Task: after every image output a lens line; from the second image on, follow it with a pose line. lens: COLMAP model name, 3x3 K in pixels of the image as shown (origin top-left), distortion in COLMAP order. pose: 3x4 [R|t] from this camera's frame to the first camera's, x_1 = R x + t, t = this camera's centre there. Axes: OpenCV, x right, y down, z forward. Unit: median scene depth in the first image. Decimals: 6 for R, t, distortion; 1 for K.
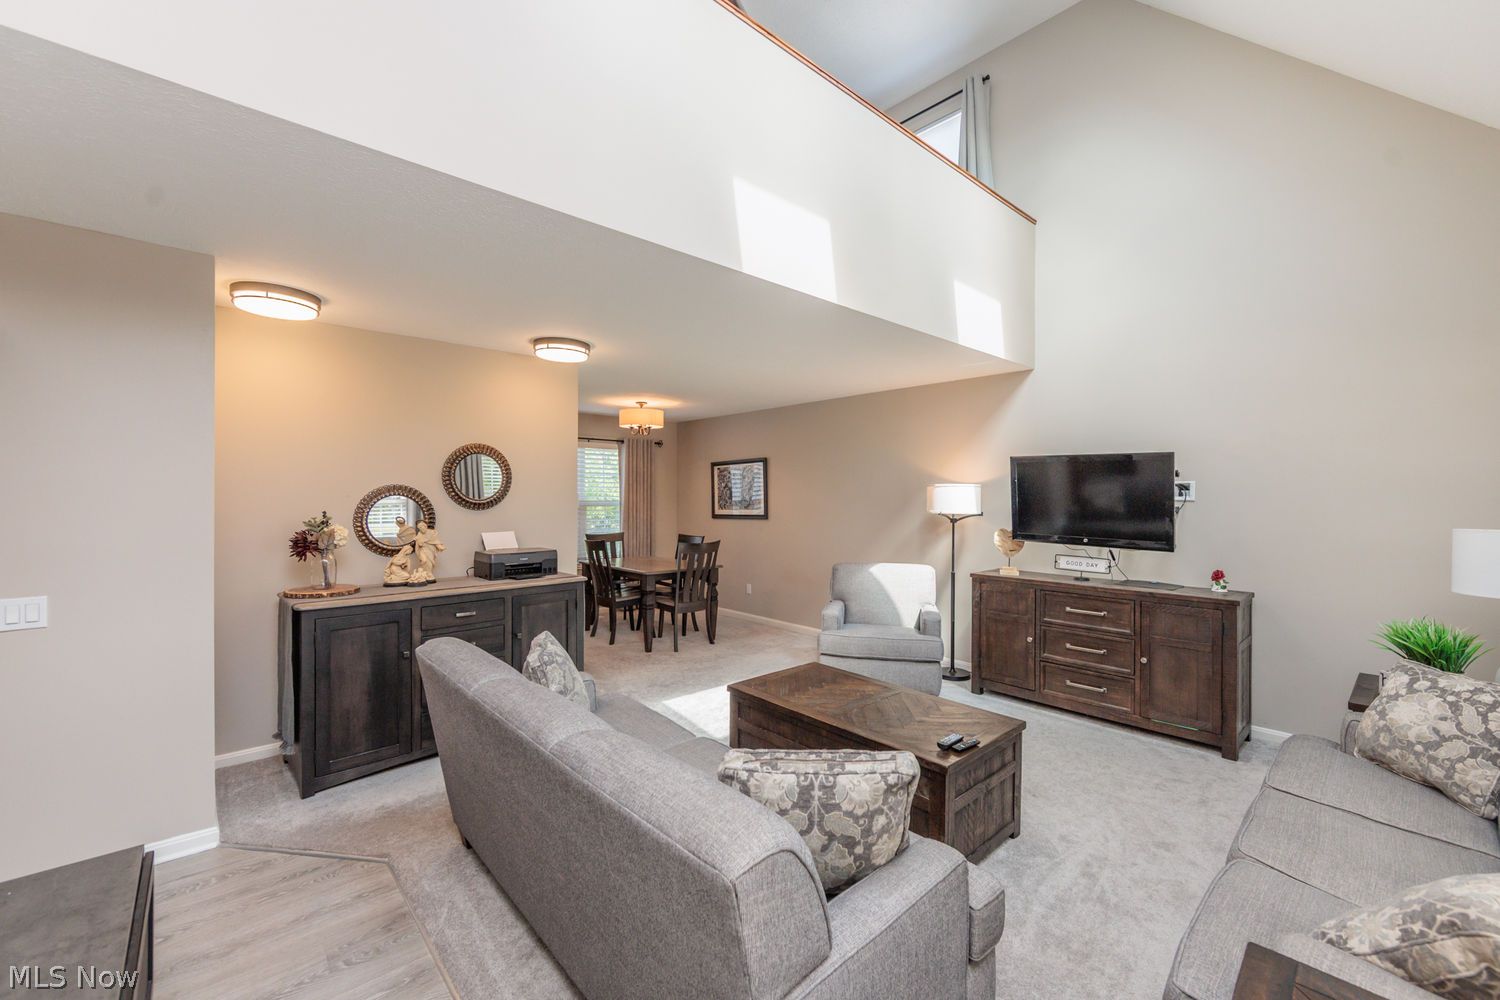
lens RADIAL K [[601.6, 0, 755.1], [0, 601.6, 496.2], [0, 0, 1]] dist [-0.006760, 0.000003]
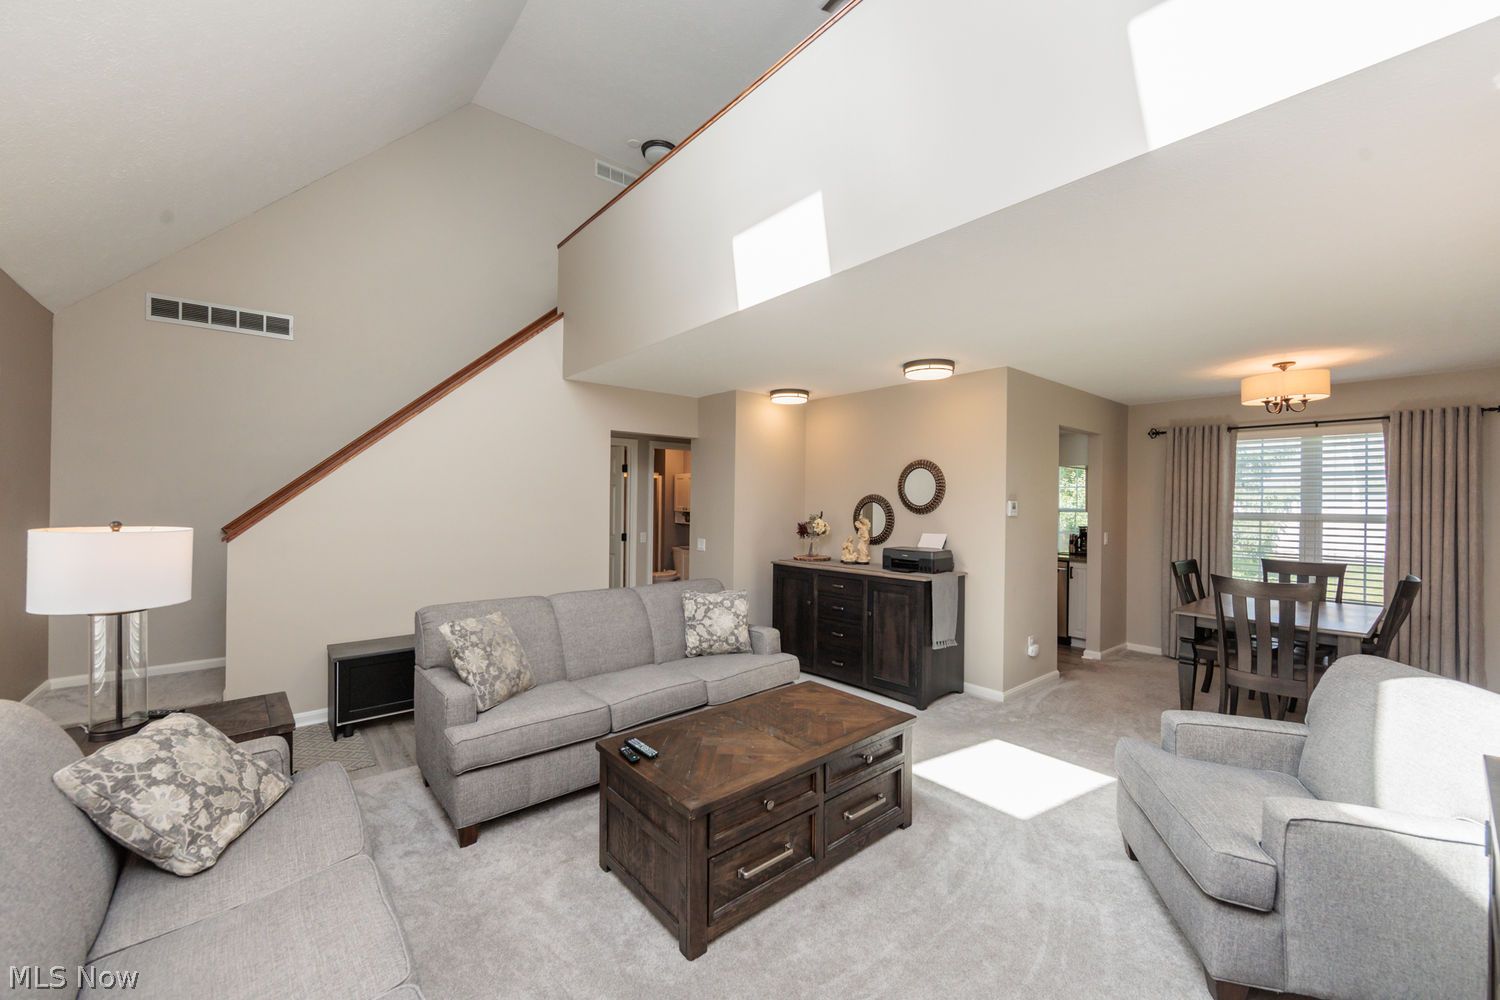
lens RADIAL K [[588.4, 0, 747.1], [0, 588.4, 498.8], [0, 0, 1]] dist [-0.001546, -0.000030]
pose [[-0.046989, -0.012442, -0.998818, 0.712951], [-0.009937, 0.999879, -0.011988, 0.008659], [0.998846, 0.009362, -0.047107, 0.671502]]
